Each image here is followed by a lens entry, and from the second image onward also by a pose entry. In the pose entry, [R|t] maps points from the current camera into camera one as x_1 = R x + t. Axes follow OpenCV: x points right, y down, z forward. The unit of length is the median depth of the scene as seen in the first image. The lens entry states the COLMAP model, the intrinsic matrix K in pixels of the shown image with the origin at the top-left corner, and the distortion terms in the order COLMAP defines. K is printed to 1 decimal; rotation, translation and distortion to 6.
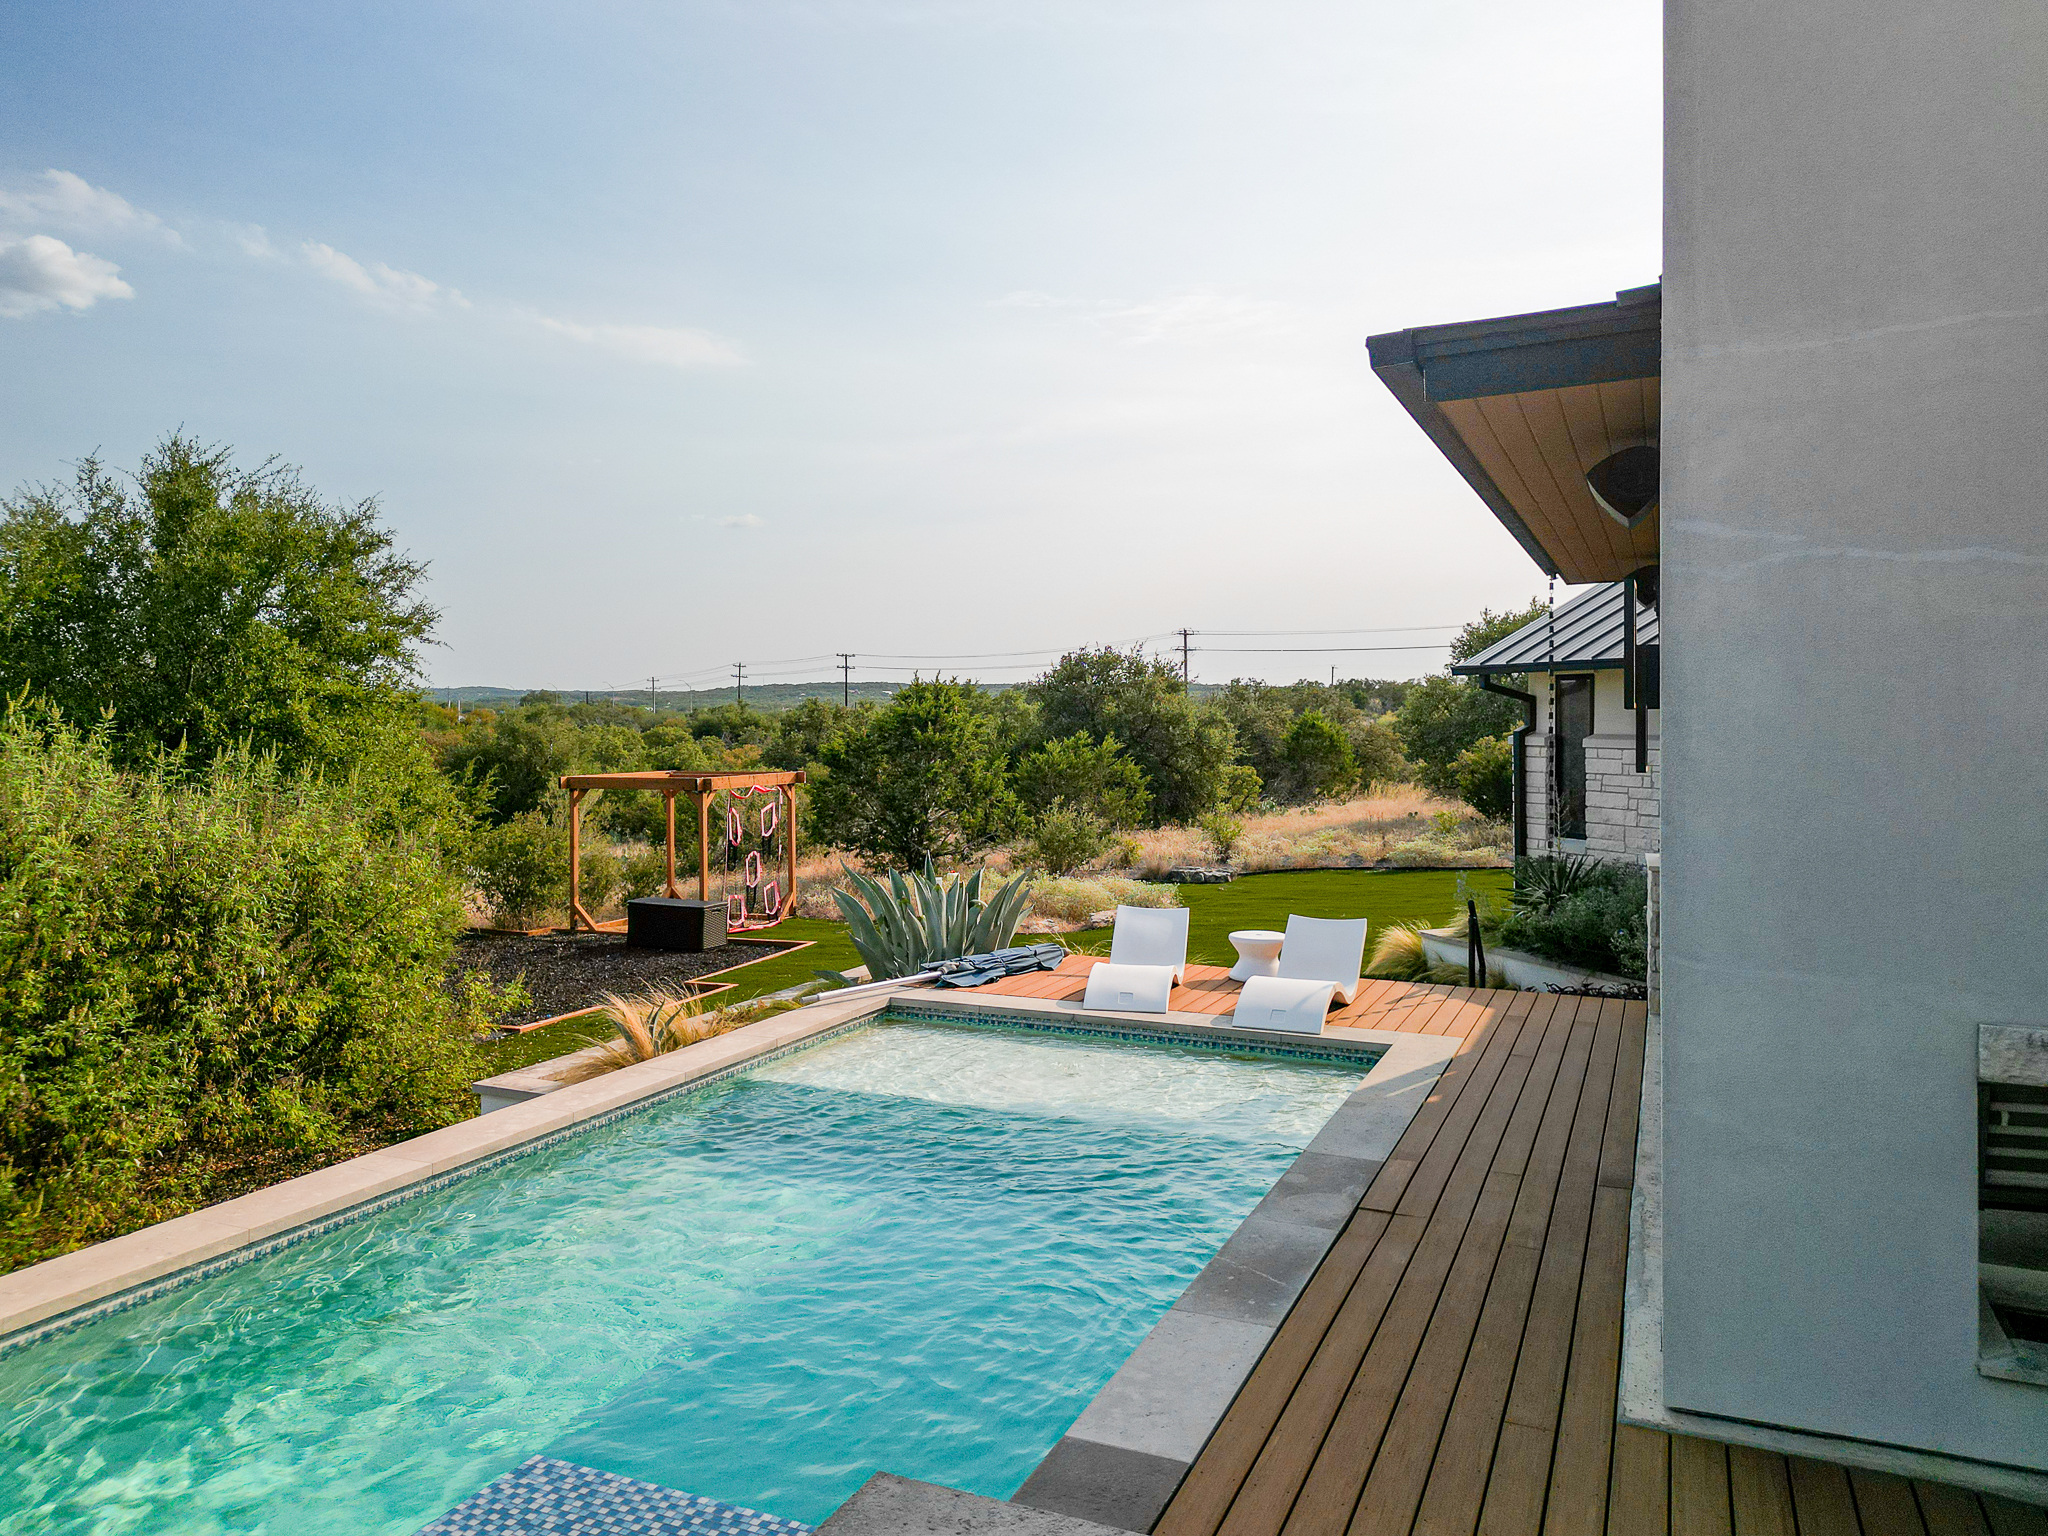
lens RADIAL K [[1389.2, 0, 1030.2], [0, 1389.2, 735.8], [0, 0, 1]] dist [0.005129, 0.001169]
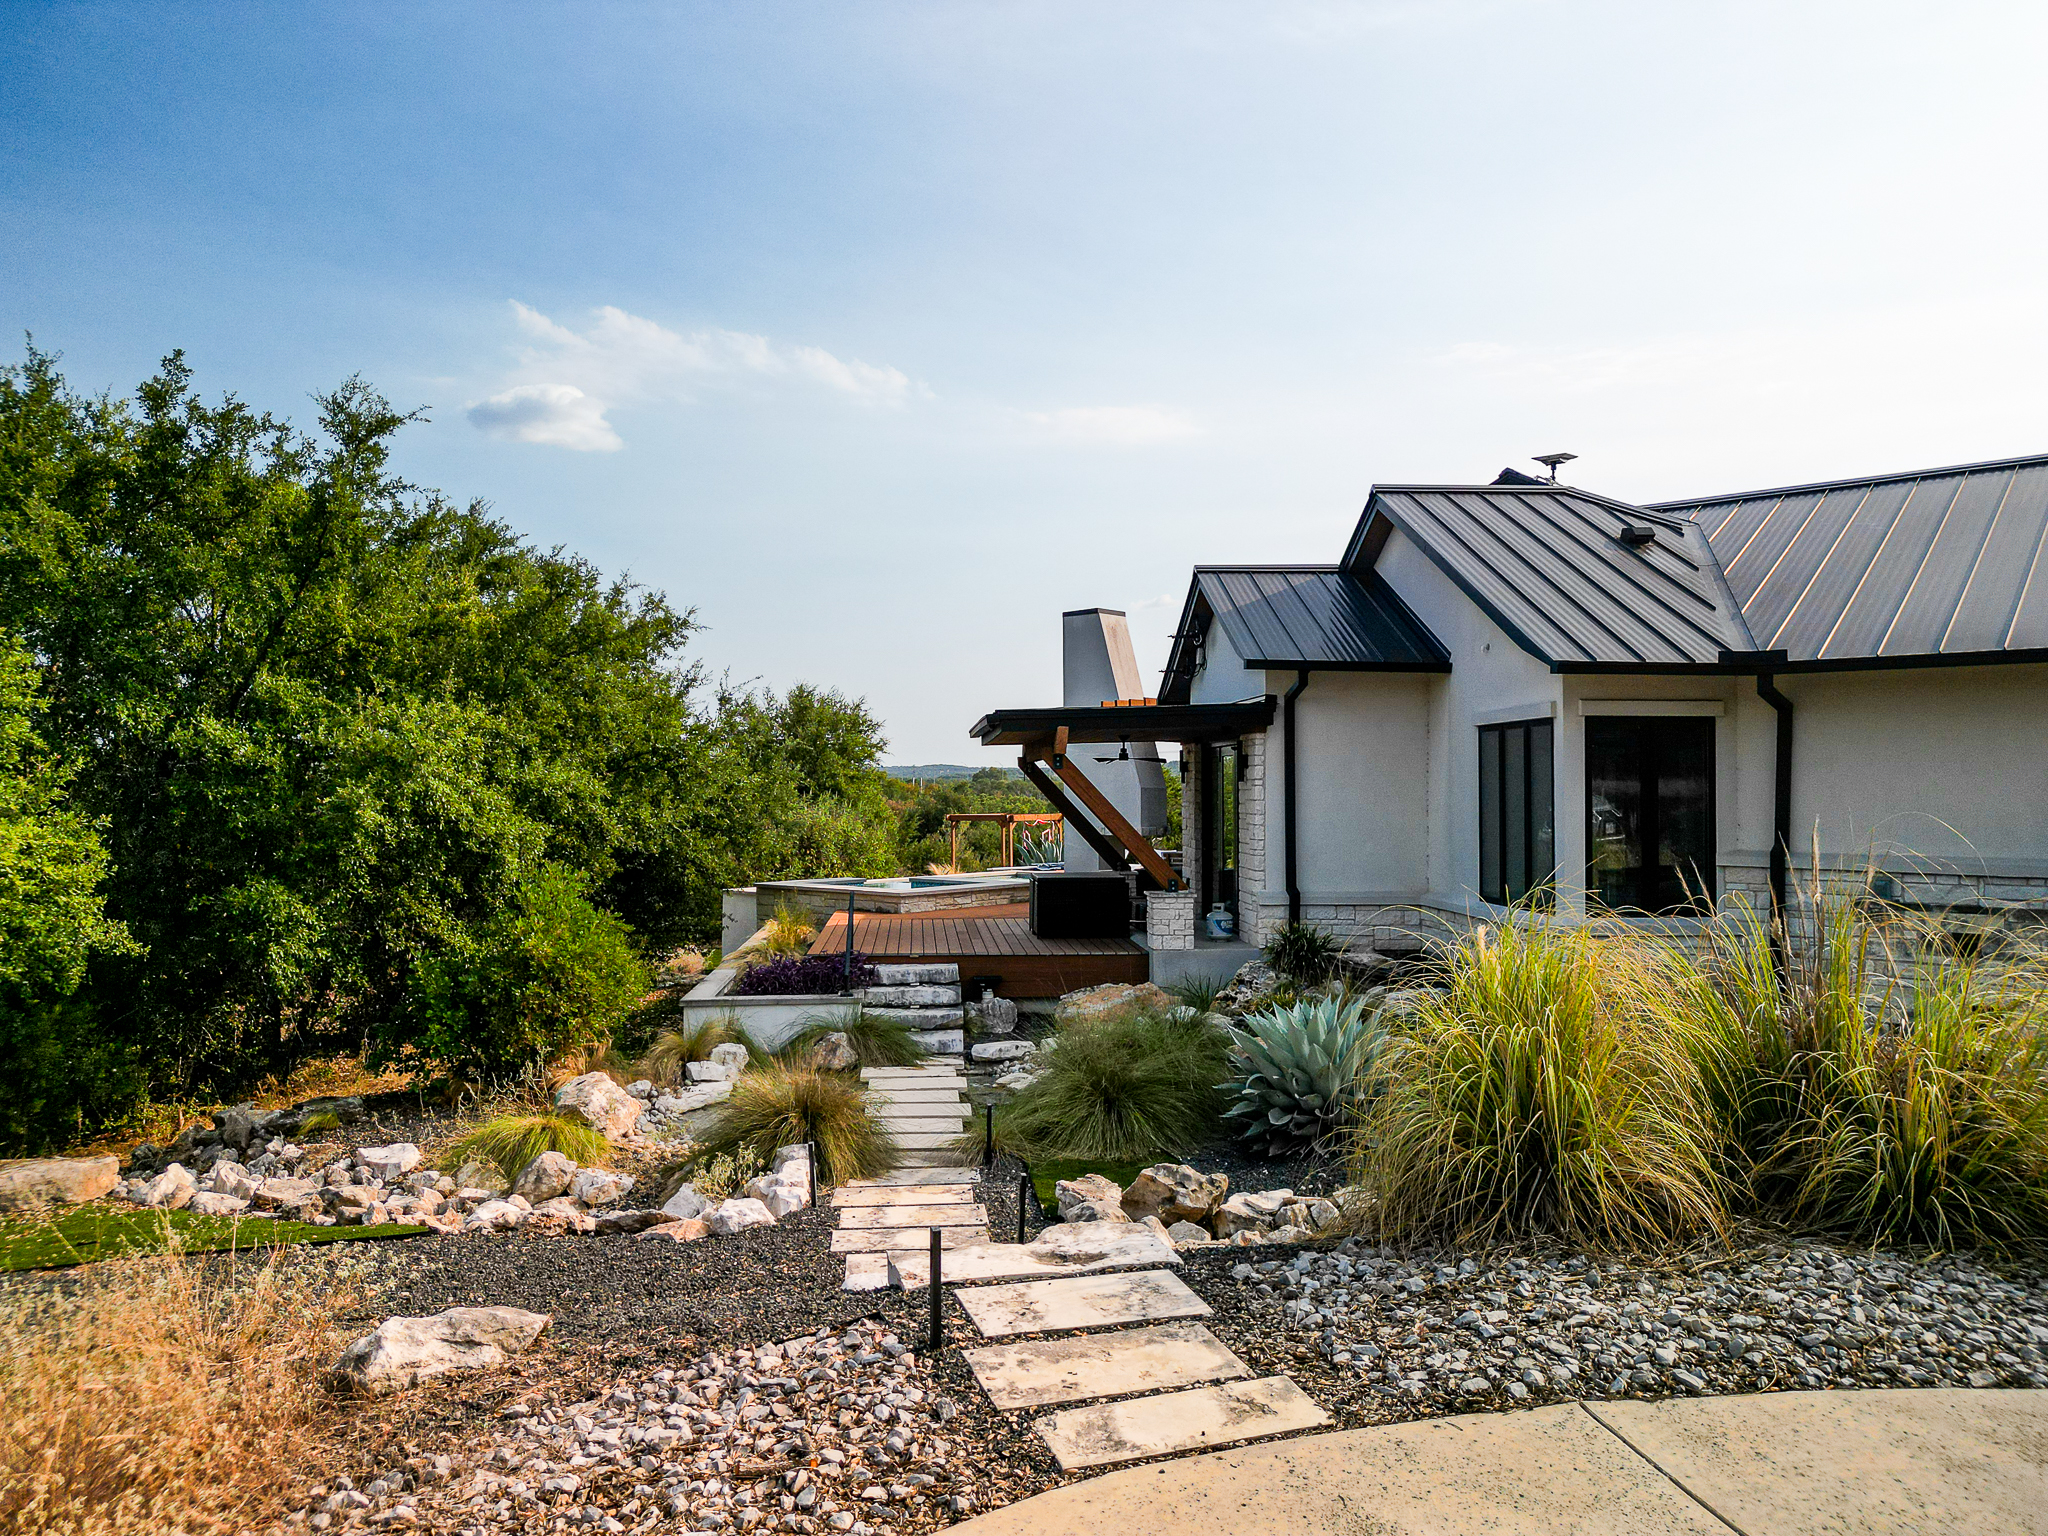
lens RADIAL K [[1446.4, 0, 1024.0], [0, 1446.4, 768.0], [0, 0, 1]] dist [-0.006019, -0.004965]
pose [[0.948467, -0.007651, -0.316783, 0.664089], [-0.001974, 0.999546, -0.030051, 0.036851], [0.316869, 0.029127, 0.948022, -1.464431]]
